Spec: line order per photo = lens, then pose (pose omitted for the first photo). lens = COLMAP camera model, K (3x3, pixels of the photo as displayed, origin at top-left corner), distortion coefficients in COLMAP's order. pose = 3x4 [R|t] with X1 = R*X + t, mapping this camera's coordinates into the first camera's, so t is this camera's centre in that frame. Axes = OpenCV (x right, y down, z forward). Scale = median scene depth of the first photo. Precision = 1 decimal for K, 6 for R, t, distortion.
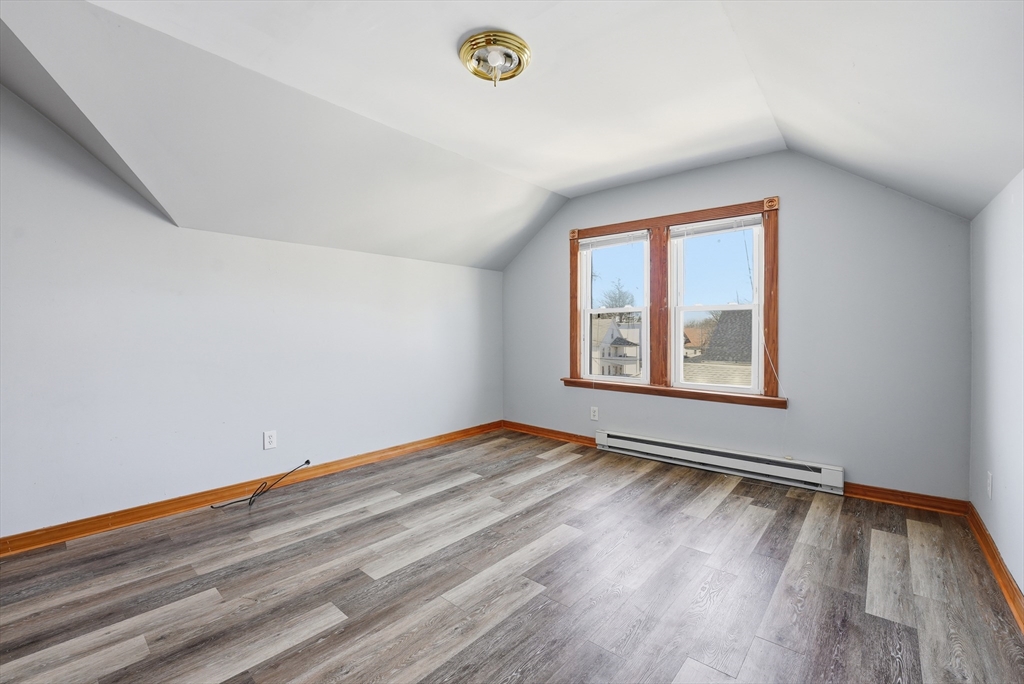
lens RADIAL K [[428.1, 0, 496.2], [0, 428.1, 345.3], [0, 0, 1]] dist [-0.001019, -0.000373]
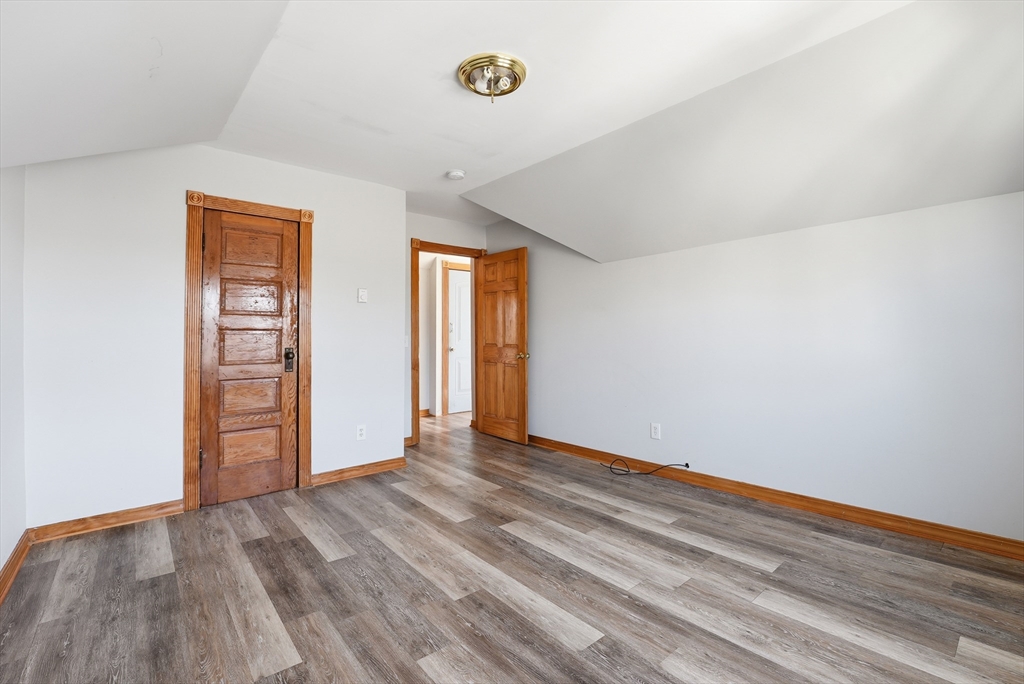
lens RADIAL K [[428.1, 0, 496.2], [0, 428.1, 345.3], [0, 0, 1]] dist [-0.001019, -0.000373]
pose [[-0.122853, 0.016493, -0.992288, 0.751196], [-0.011069, 0.999777, 0.017988, -0.024096], [0.992363, 0.013194, -0.122643, 0.850092]]
